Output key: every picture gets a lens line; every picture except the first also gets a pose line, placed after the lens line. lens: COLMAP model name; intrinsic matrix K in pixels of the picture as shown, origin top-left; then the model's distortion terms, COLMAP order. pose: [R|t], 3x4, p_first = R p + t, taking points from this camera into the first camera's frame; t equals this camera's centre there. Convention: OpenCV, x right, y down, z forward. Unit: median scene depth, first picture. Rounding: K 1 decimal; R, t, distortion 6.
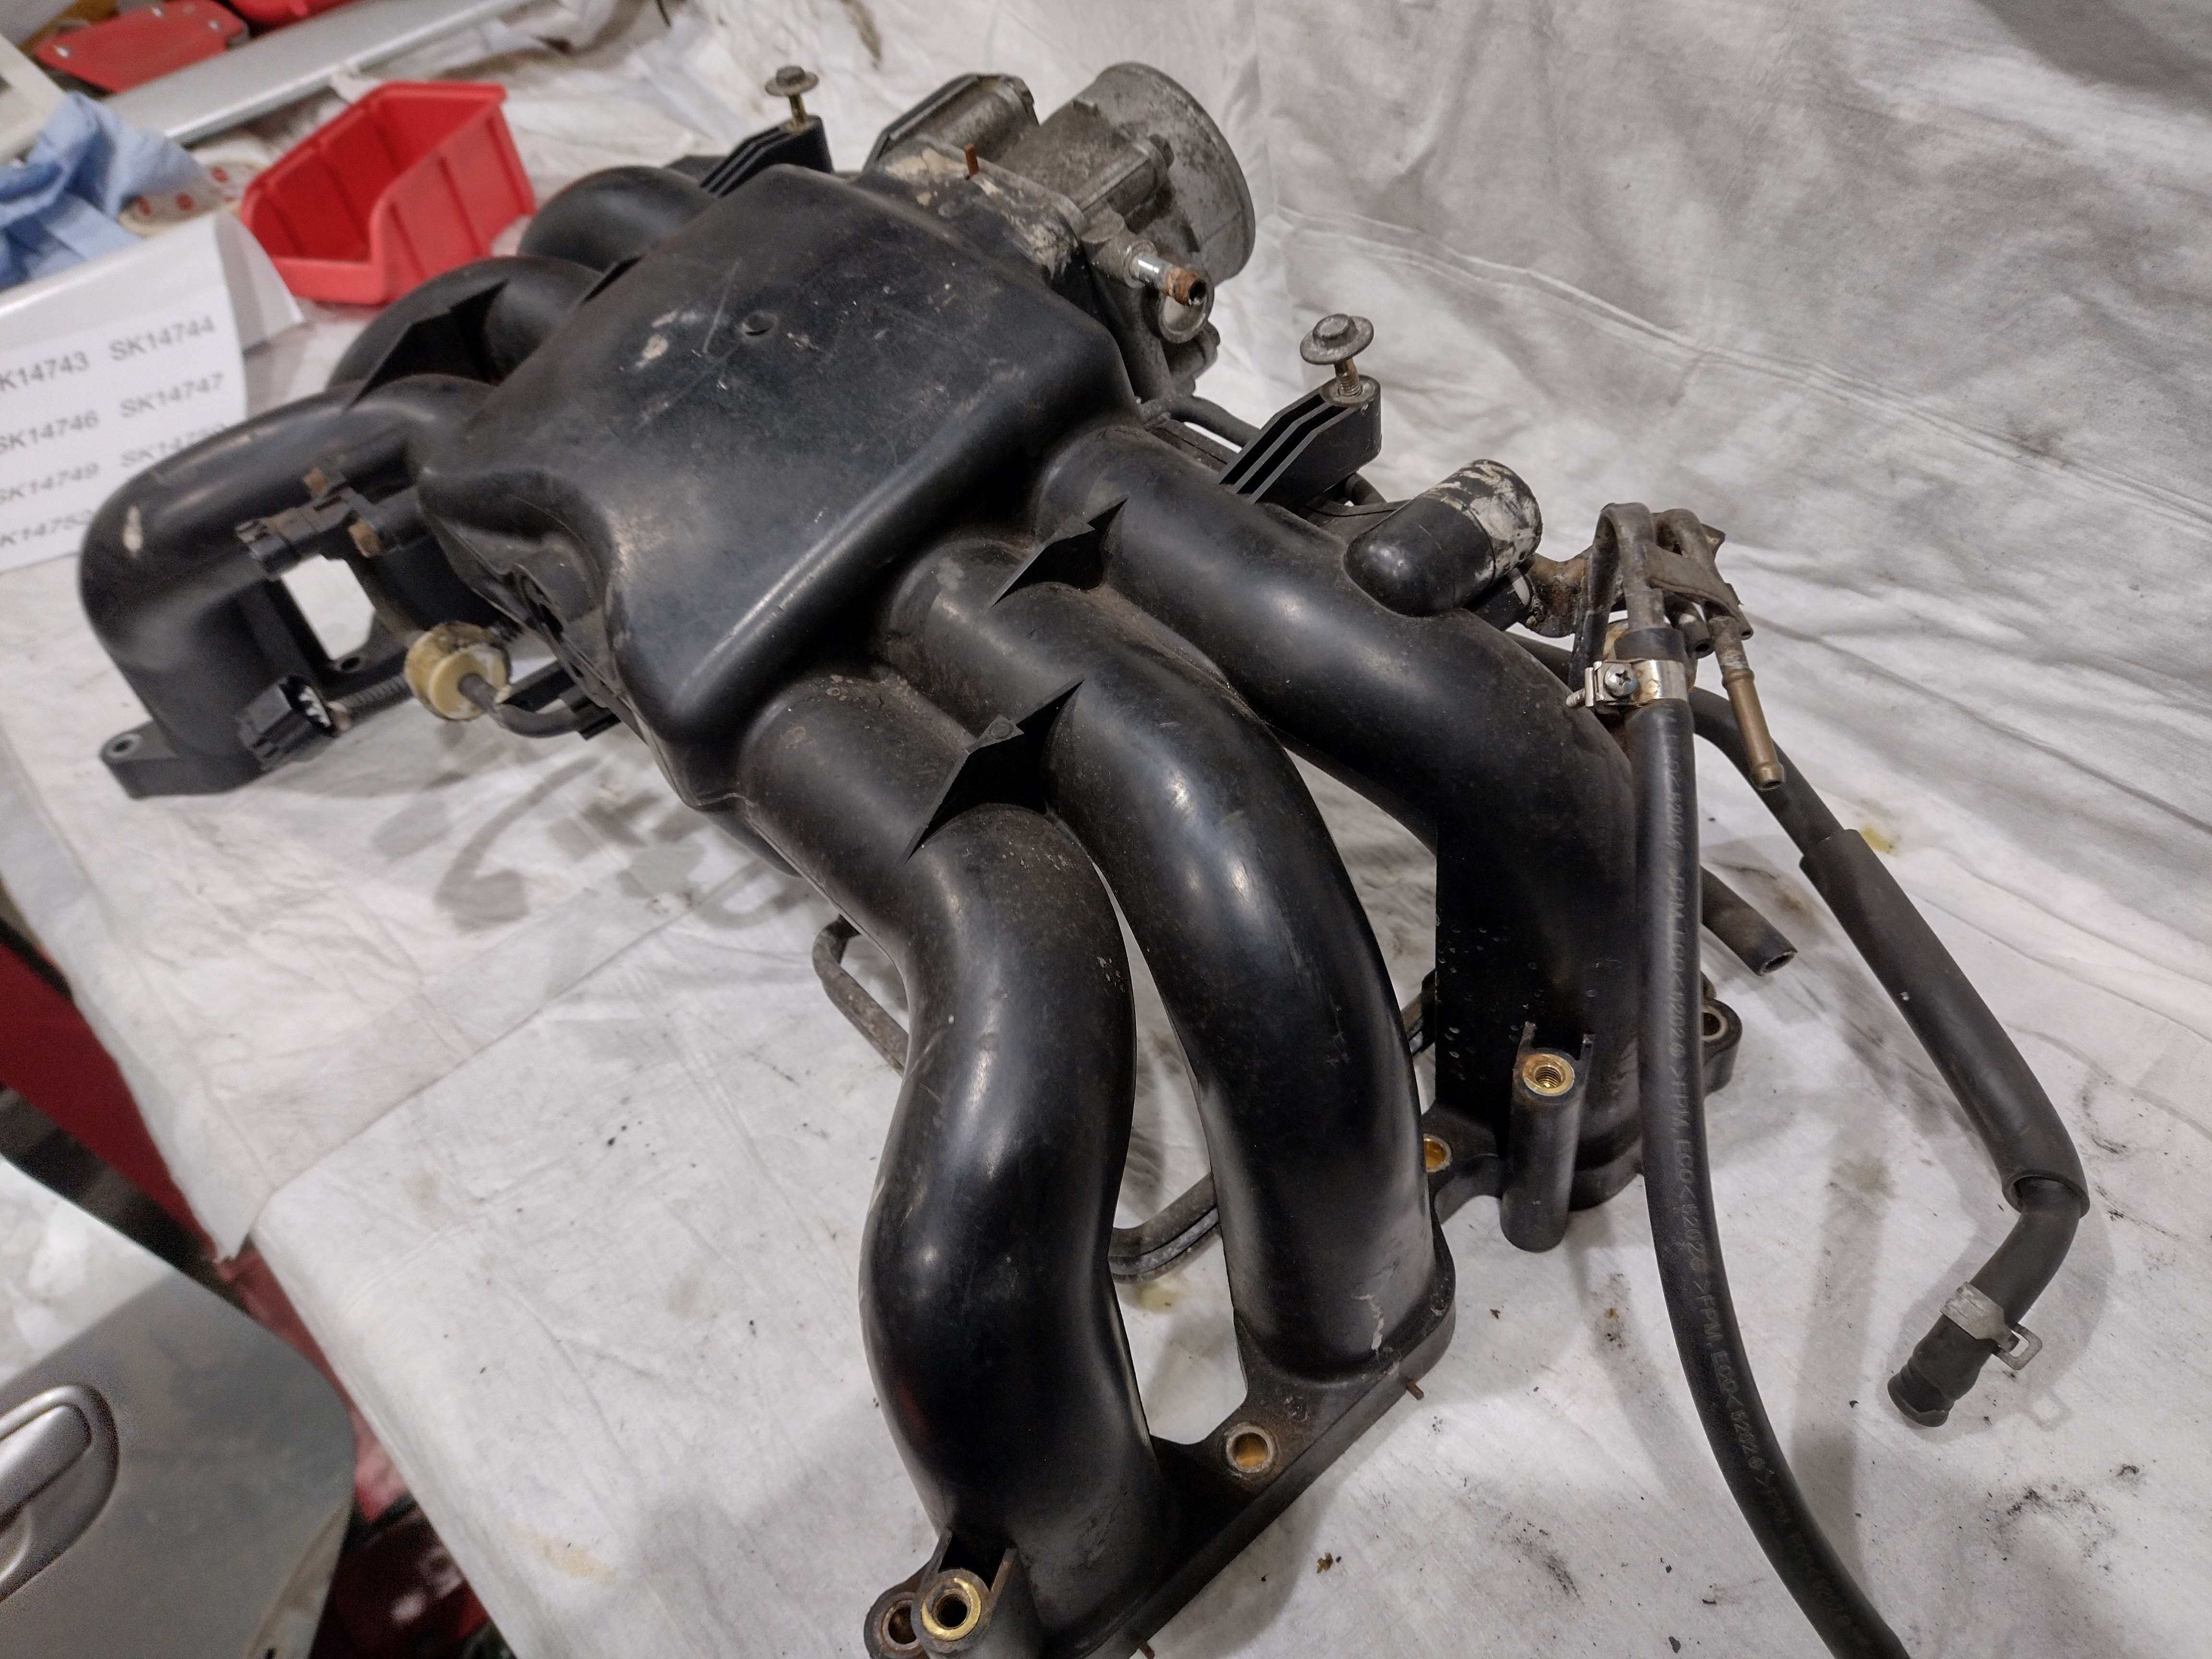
lens RADIAL K [[1734.2, 0, 1099.7], [0, 1734.2, 848.9], [0, 0, 1]] dist [0.015564, -0.029586]
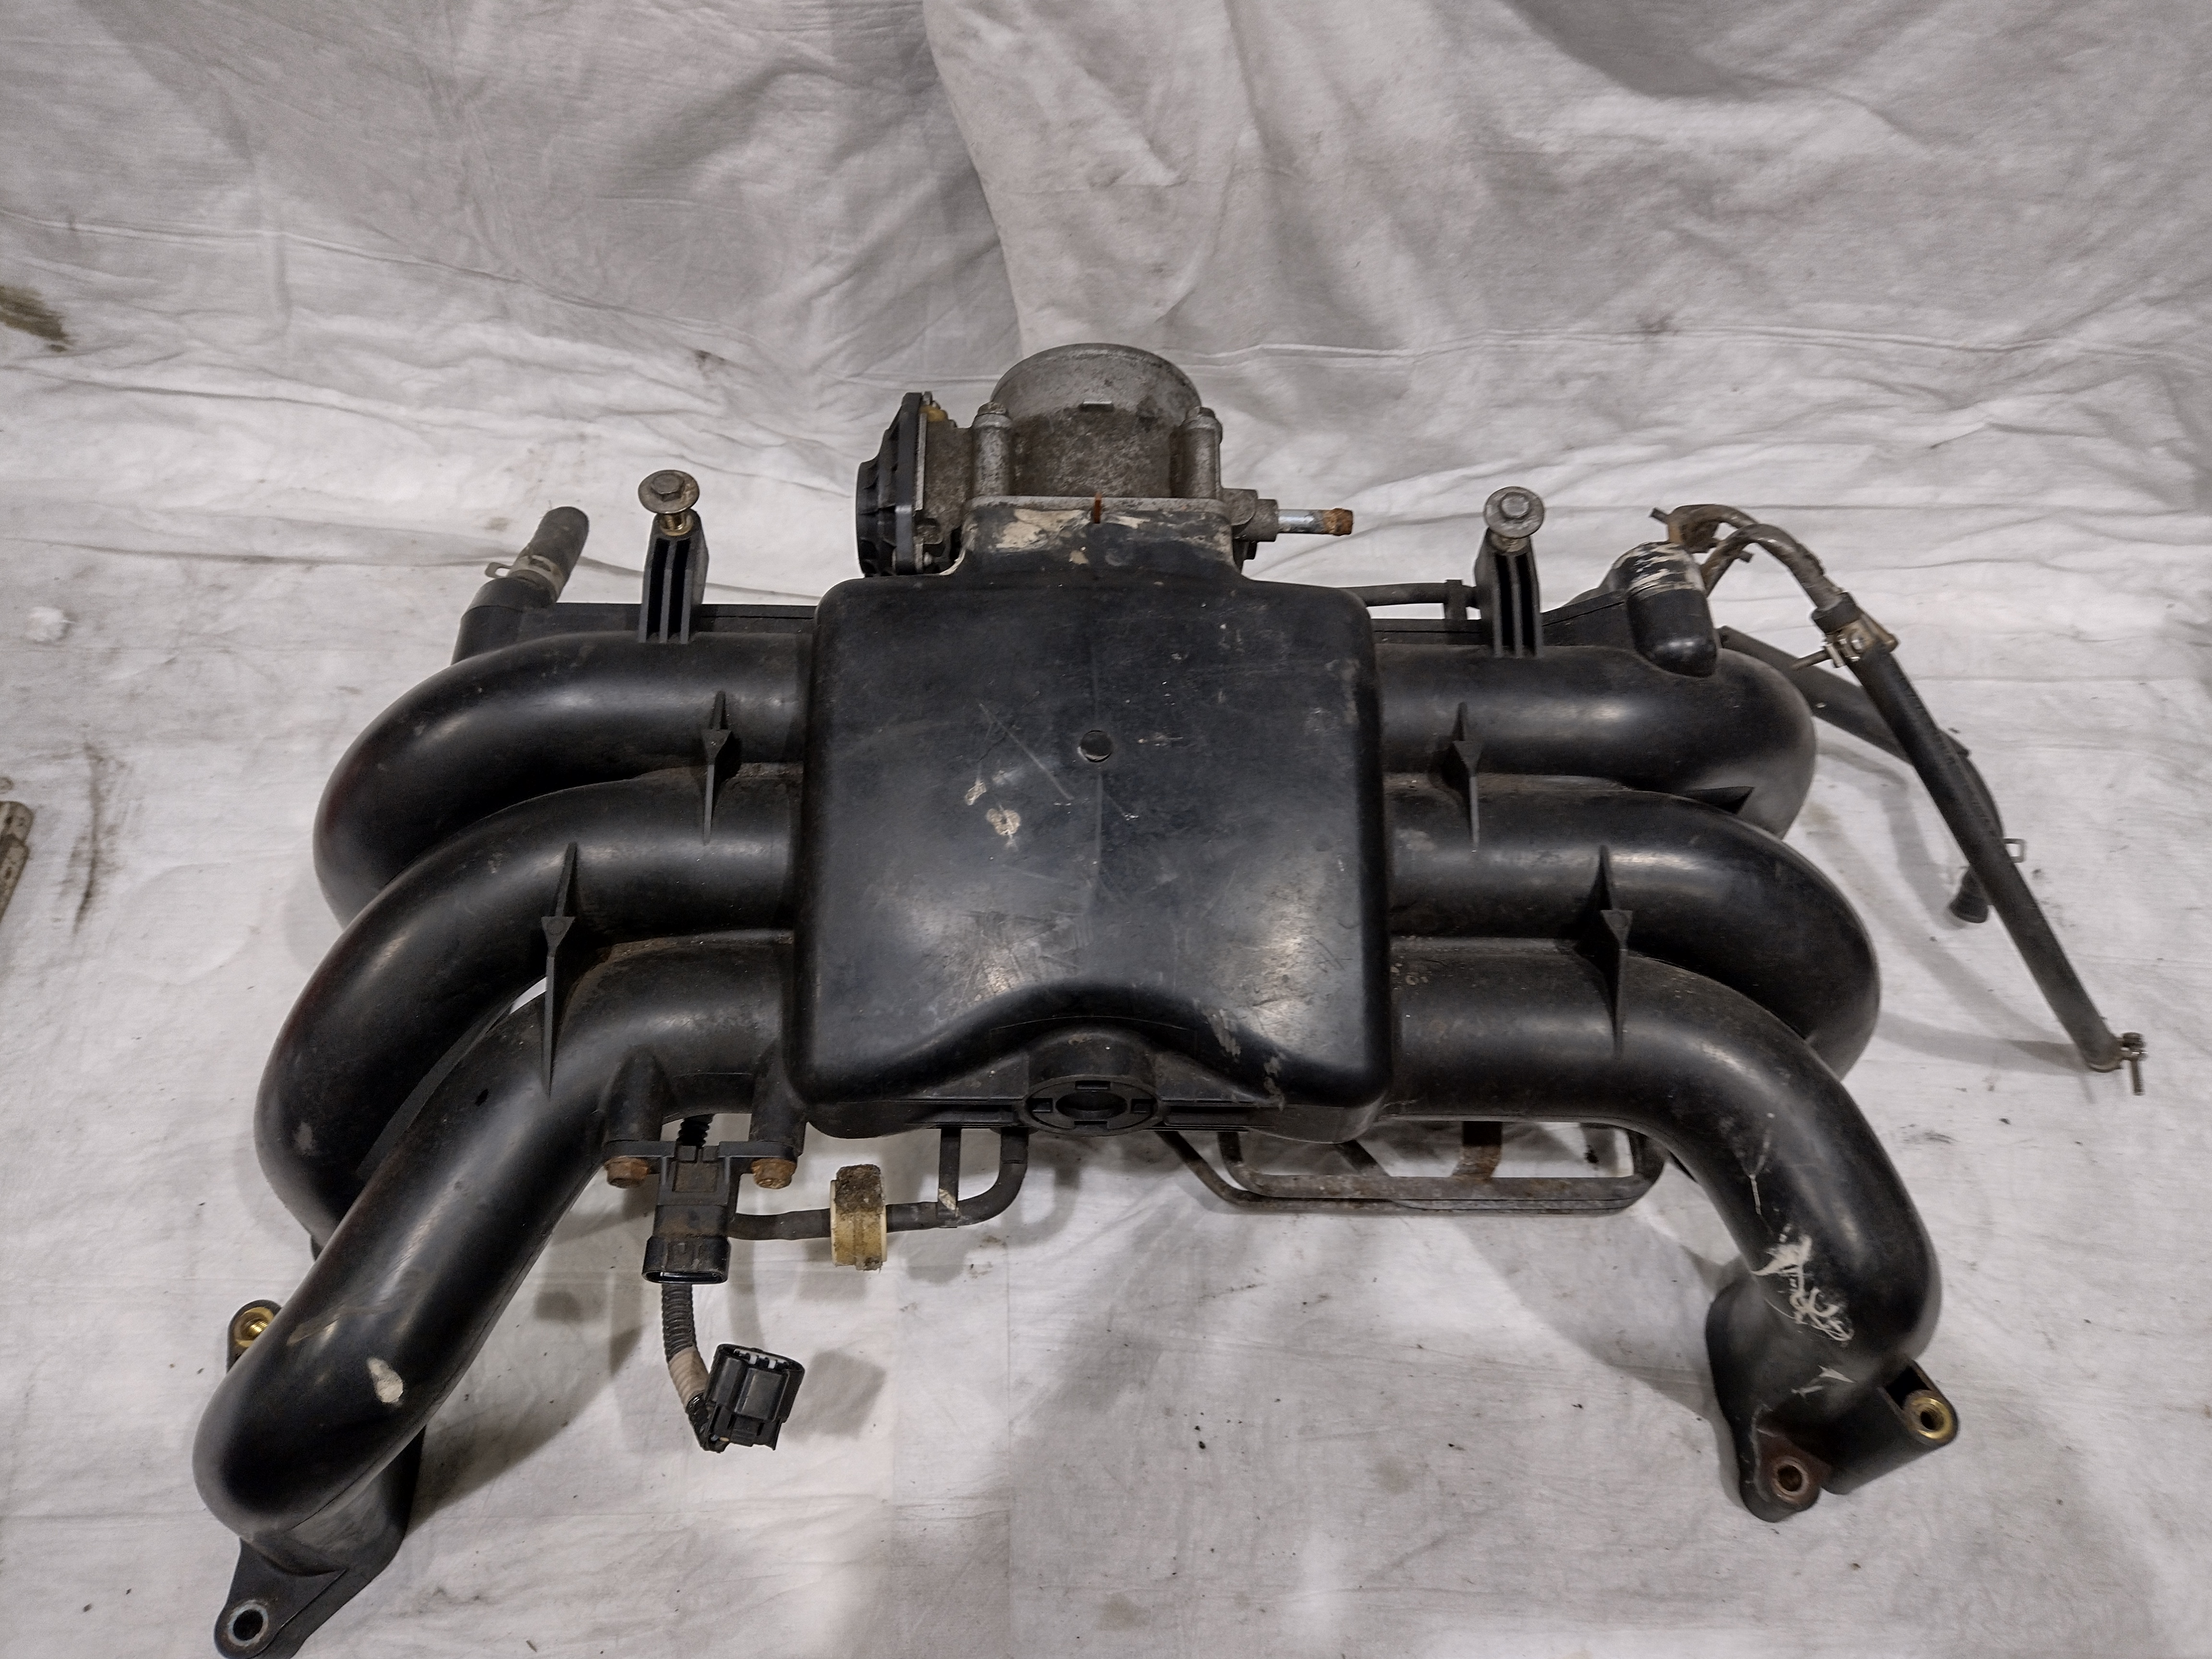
lens RADIAL K [[1734.2, 0, 1111.6], [0, 1734.2, 870.7], [0, 0, 1]] dist [0.015564, -0.029586]
pose [[0.619797, -0.581340, 0.527158, -0.717629], [0.485038, 0.811851, 0.325018, -0.530116], [-0.616920, 0.054246, 0.785154, 0.175441]]
